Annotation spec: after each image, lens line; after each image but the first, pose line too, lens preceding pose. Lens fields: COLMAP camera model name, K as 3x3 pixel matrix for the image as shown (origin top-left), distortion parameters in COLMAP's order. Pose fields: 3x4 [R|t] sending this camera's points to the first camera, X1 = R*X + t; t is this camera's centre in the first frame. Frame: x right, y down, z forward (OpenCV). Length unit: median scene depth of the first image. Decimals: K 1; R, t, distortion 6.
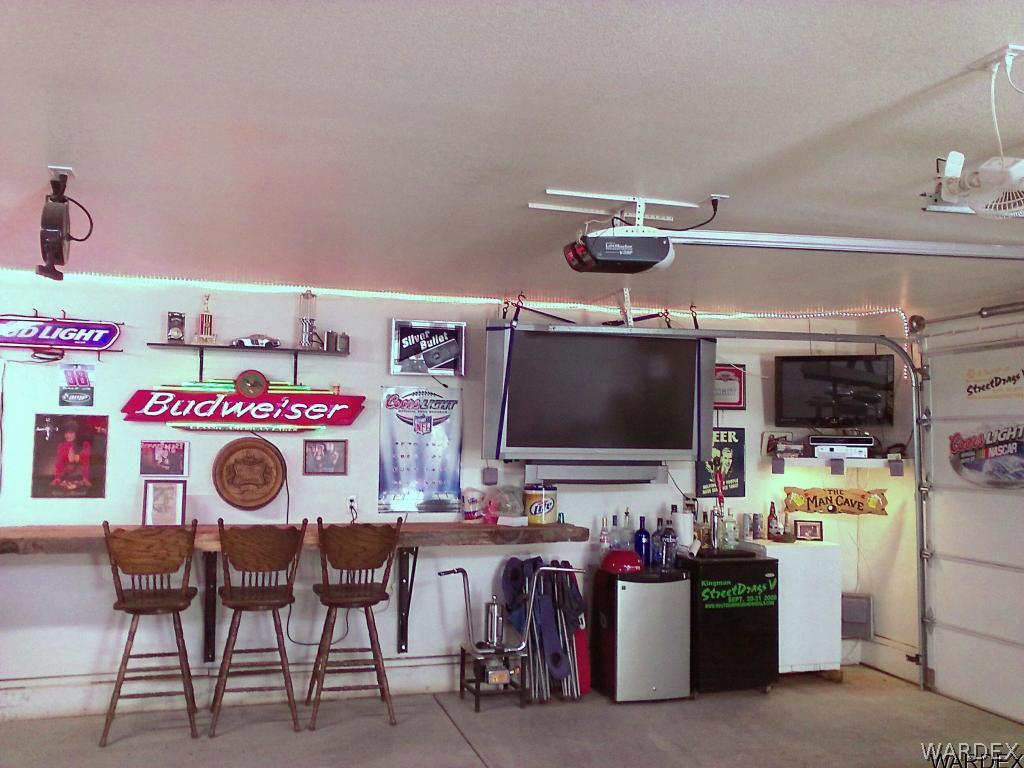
lens RADIAL K [[884.1, 0, 506.6], [0, 884.1, 382.7], [0, 0, 1]] dist [-0.051311, 0.050912]
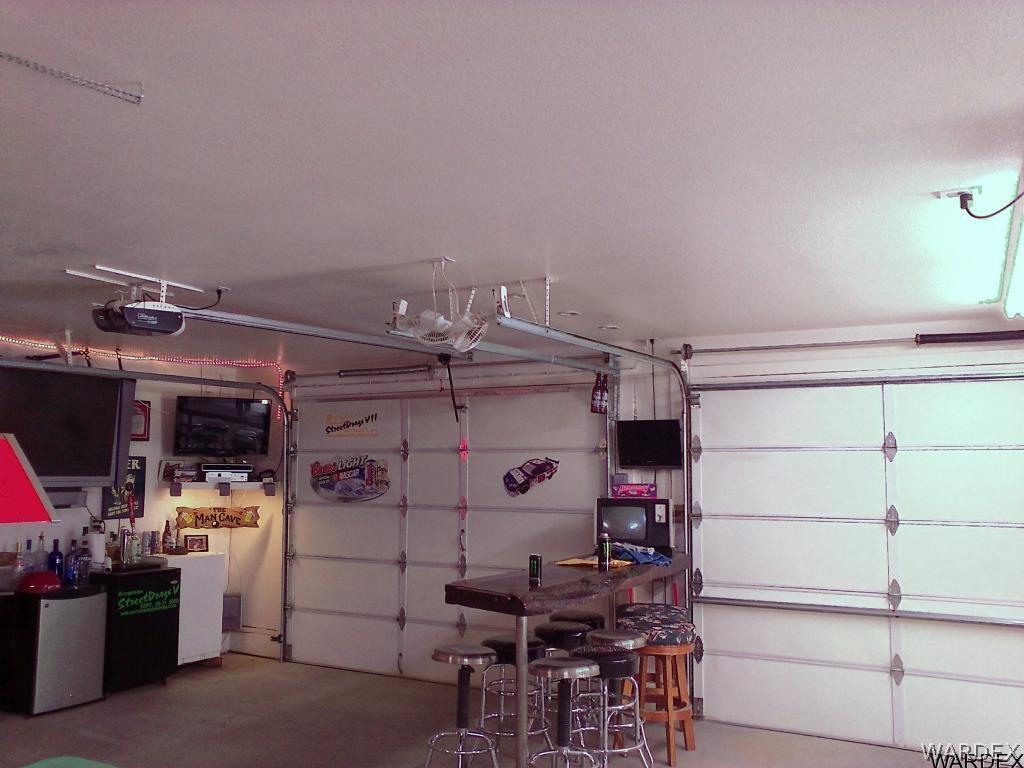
lens RADIAL K [[884.1, 0, 506.6], [0, 884.1, 382.7], [0, 0, 1]] dist [-0.051311, 0.050912]
pose [[0.707488, 0.060220, 0.704155, -0.221852], [-0.041606, 0.998184, -0.043563, -0.015296], [-0.705499, 0.001523, 0.708709, -0.145538]]
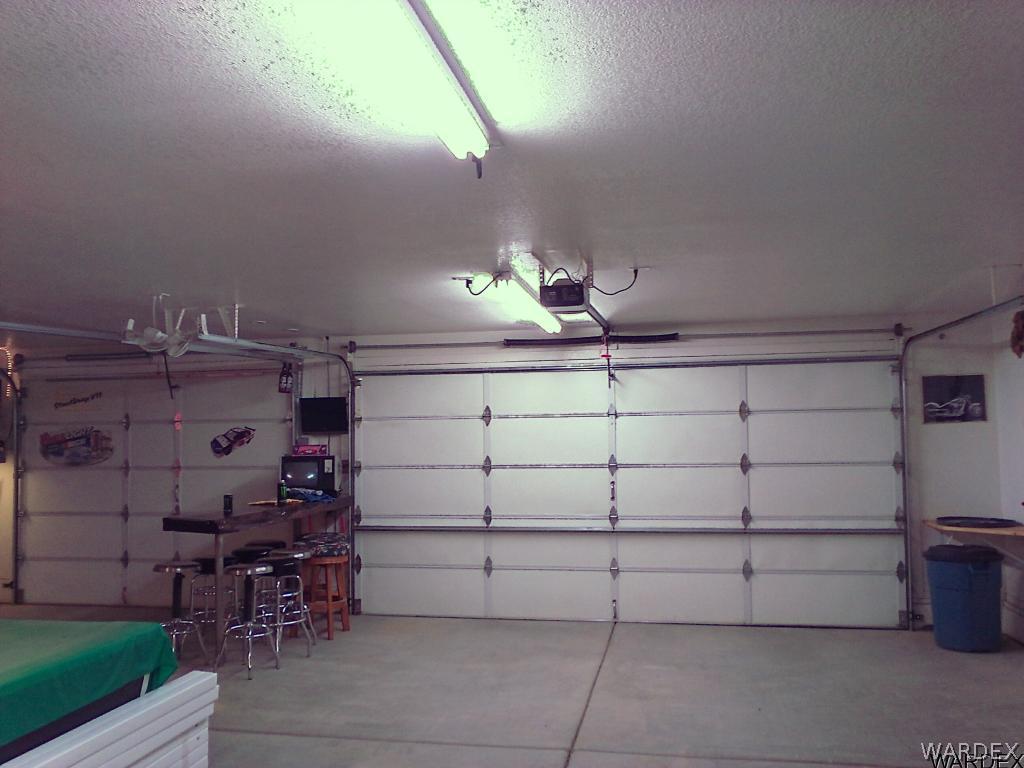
lens RADIAL K [[884.1, 0, 506.6], [0, 884.1, 382.7], [0, 0, 1]] dist [-0.051311, 0.050912]
pose [[0.462374, 0.031529, 0.886124, -0.471373], [-0.037187, 0.999178, -0.016147, -0.035770], [-0.885905, -0.025486, 0.463166, -0.429930]]
